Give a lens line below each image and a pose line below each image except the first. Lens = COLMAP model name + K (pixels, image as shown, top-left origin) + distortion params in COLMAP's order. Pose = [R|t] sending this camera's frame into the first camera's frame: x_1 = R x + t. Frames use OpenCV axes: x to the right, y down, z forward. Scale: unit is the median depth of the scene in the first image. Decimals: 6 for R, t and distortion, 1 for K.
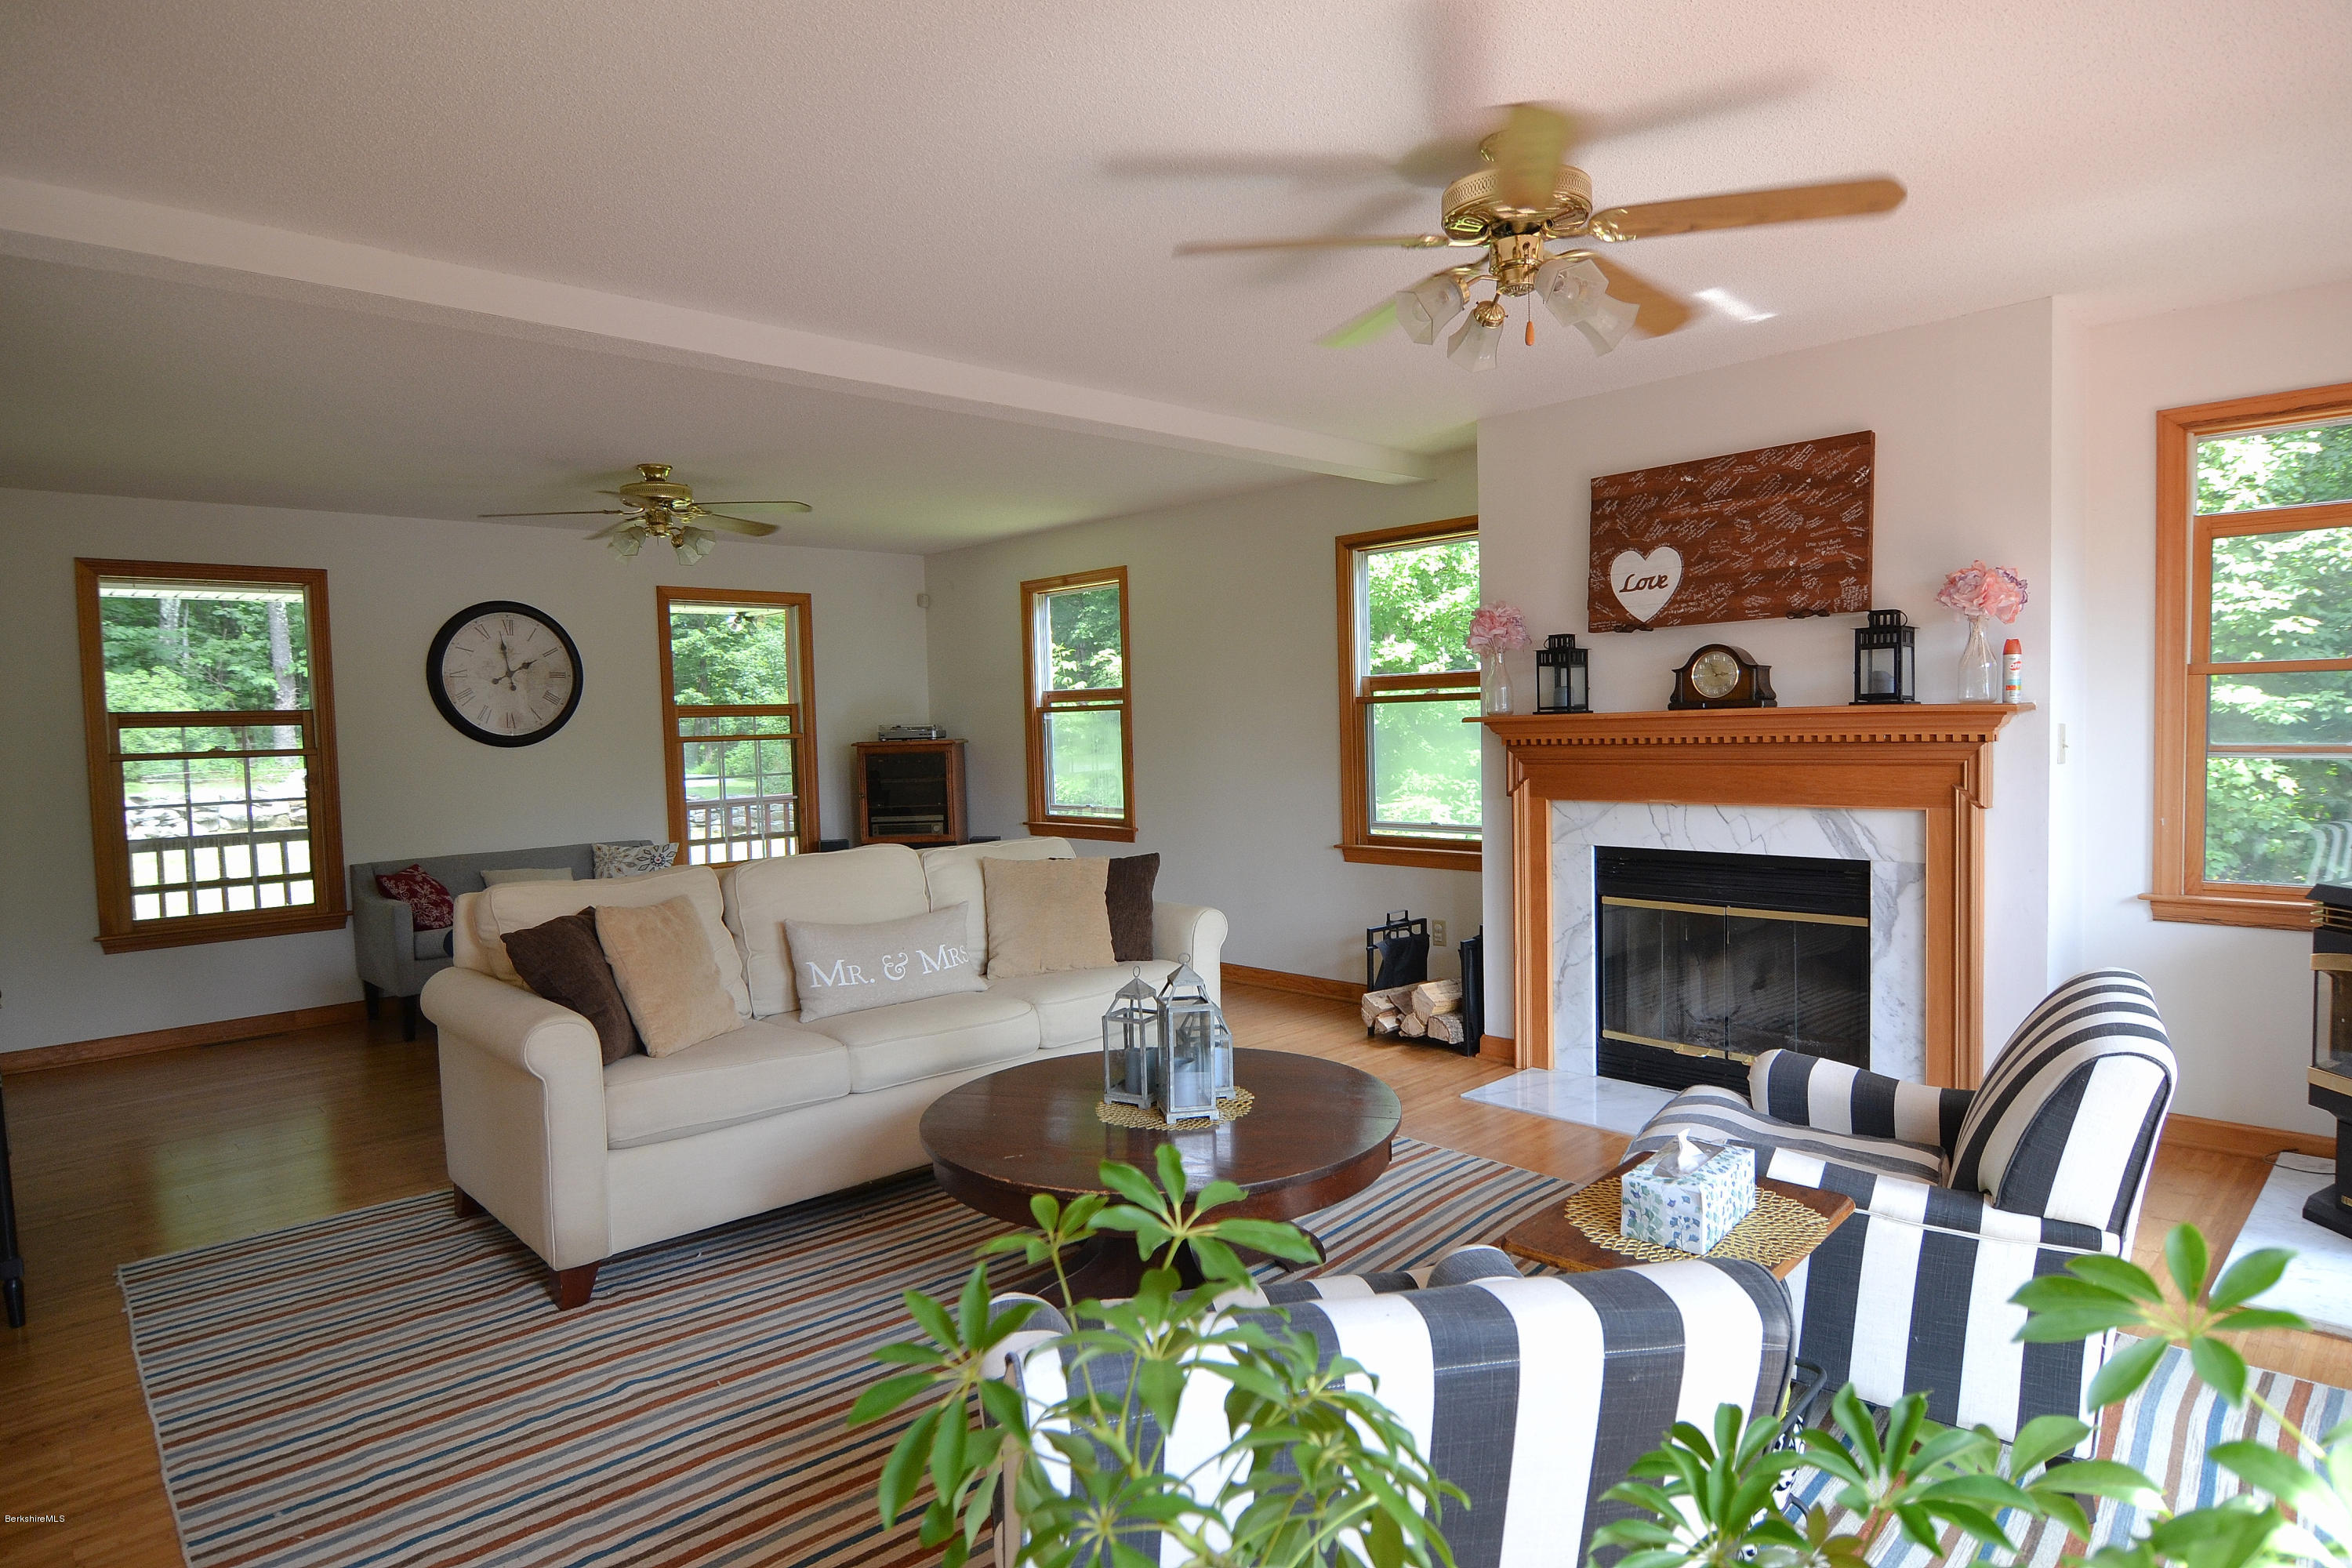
lens RADIAL K [[1307.3, 0, 1190.2], [0, 1307.3, 785.6], [0, 0, 1]] dist [-0.021626, -0.000531]
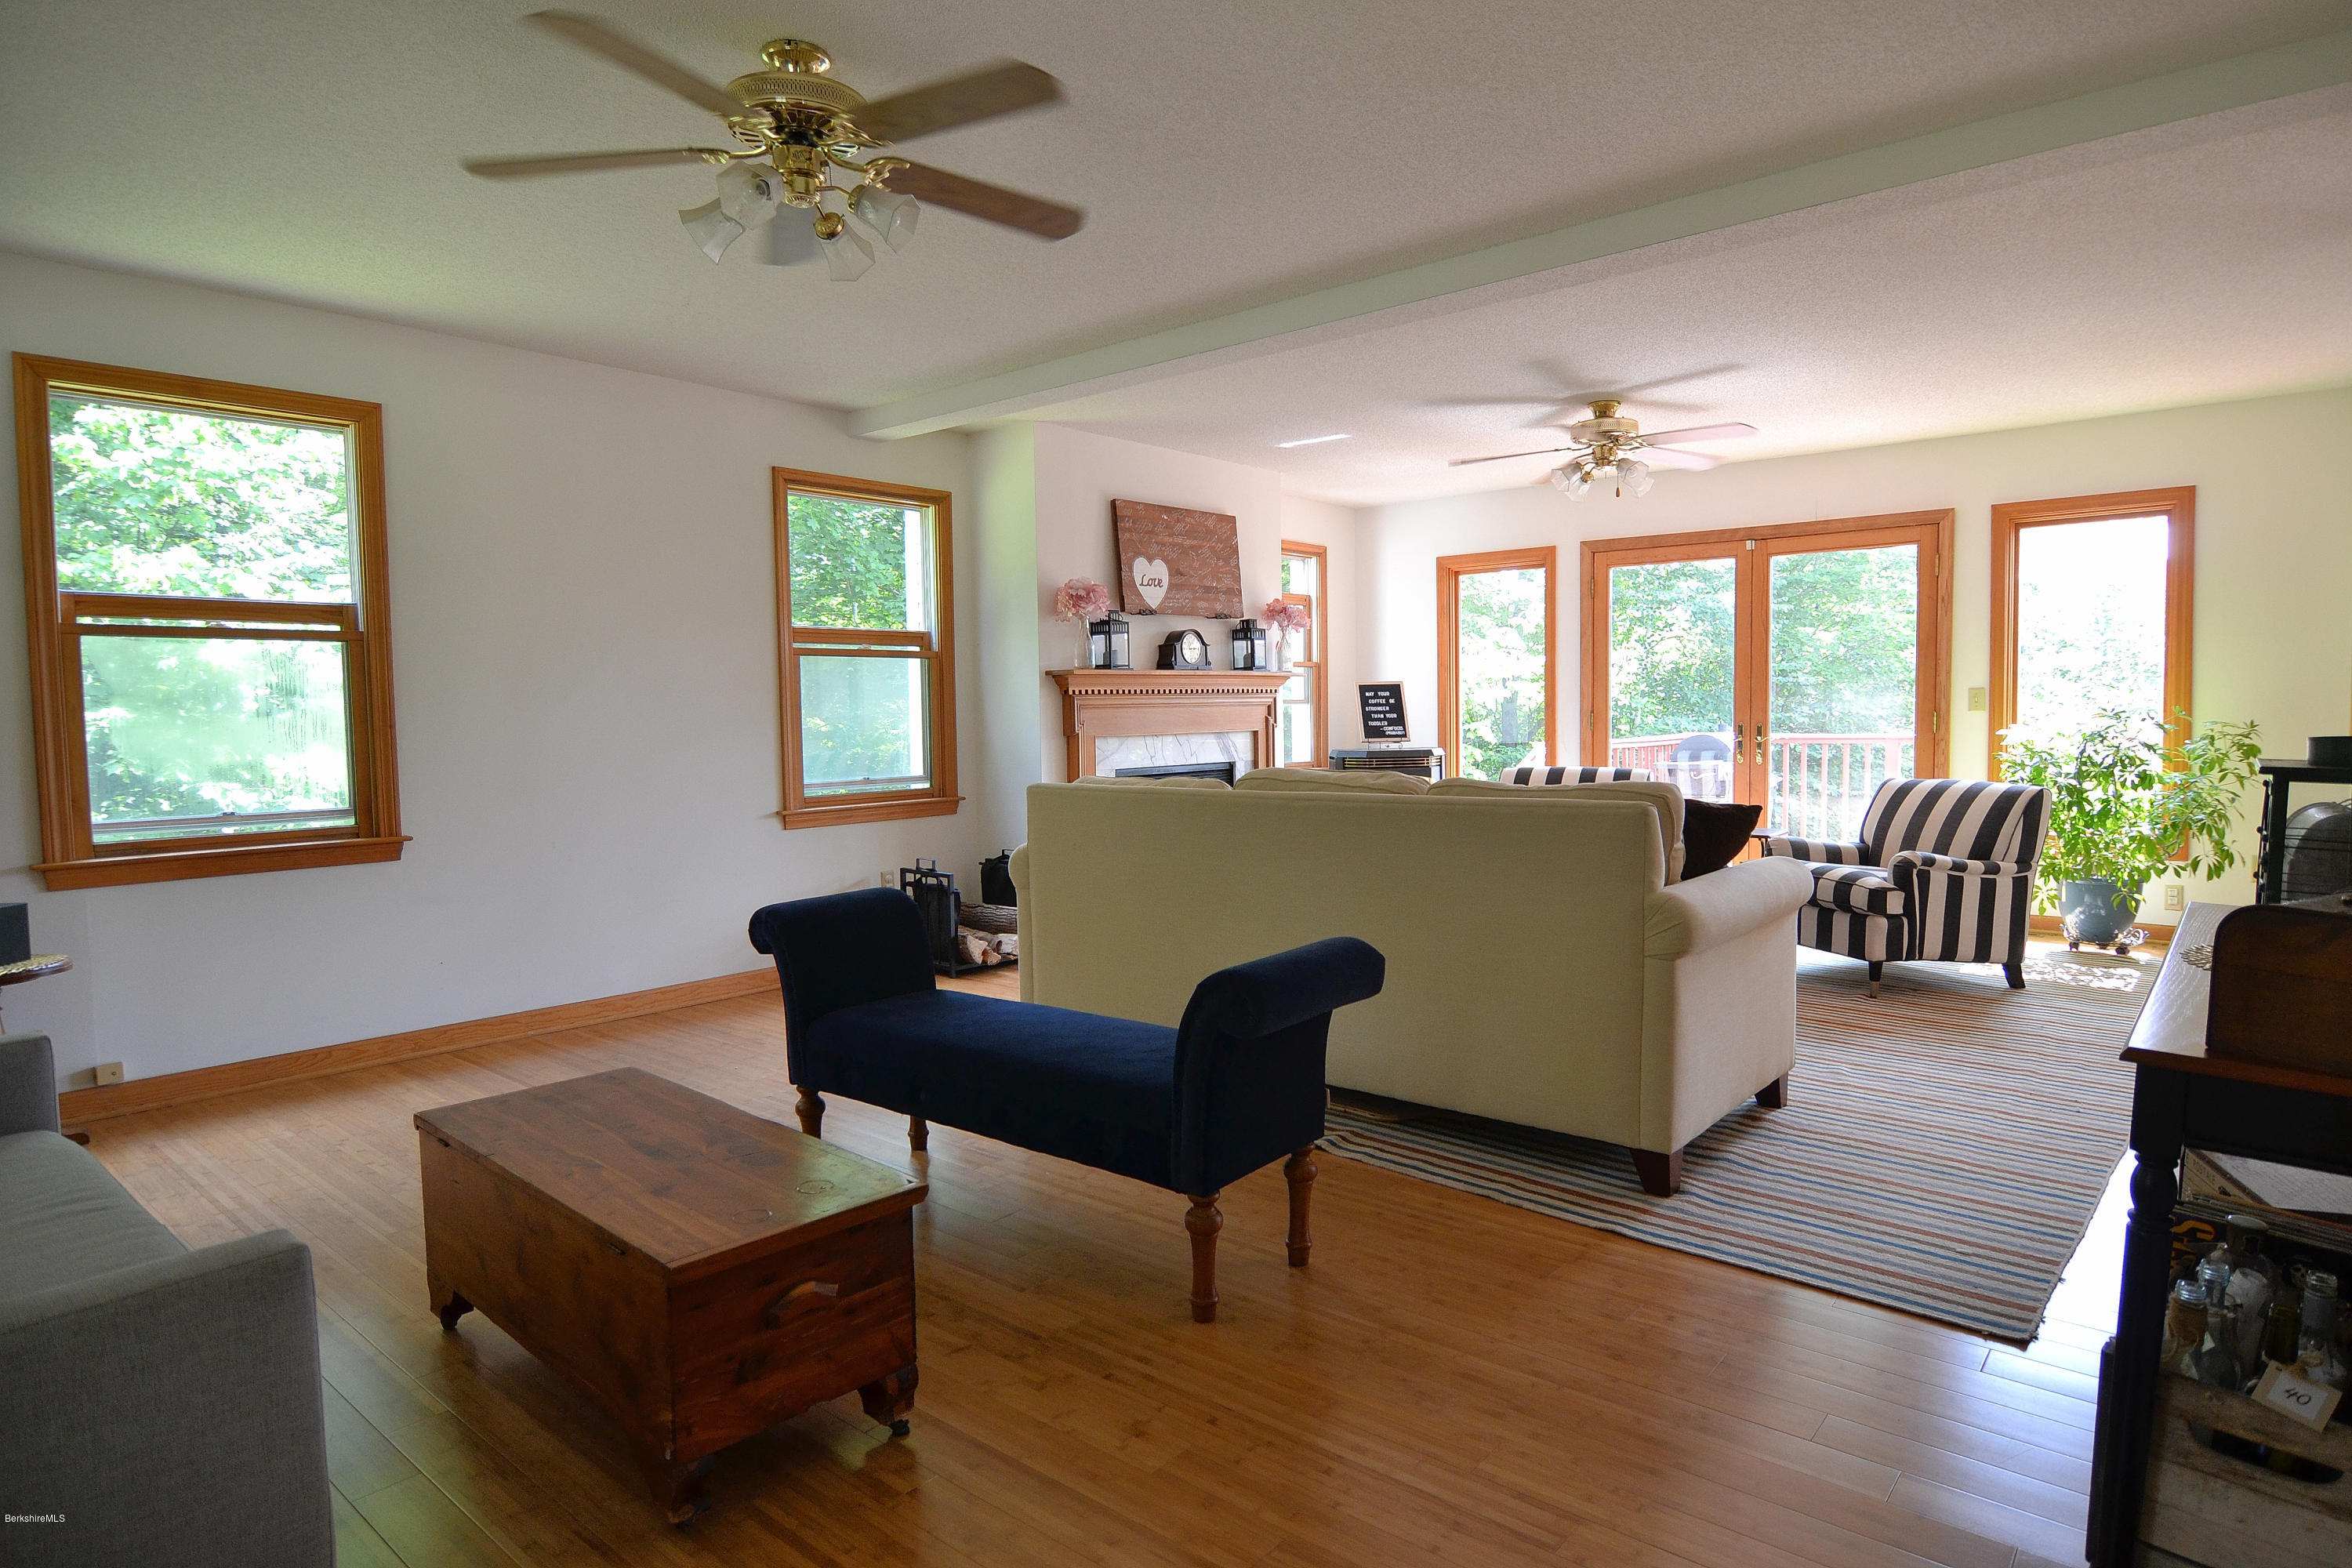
lens RADIAL K [[1281.3, 0, 1185.4], [0, 1281.3, 782.7], [0, 0, 1]] dist [-0.011485, -0.003447]
pose [[-0.087094, -0.027534, 0.995820, -1.080704], [0.070024, 0.996976, 0.033690, 0.021428], [-0.993736, 0.072666, -0.084903, 1.104891]]
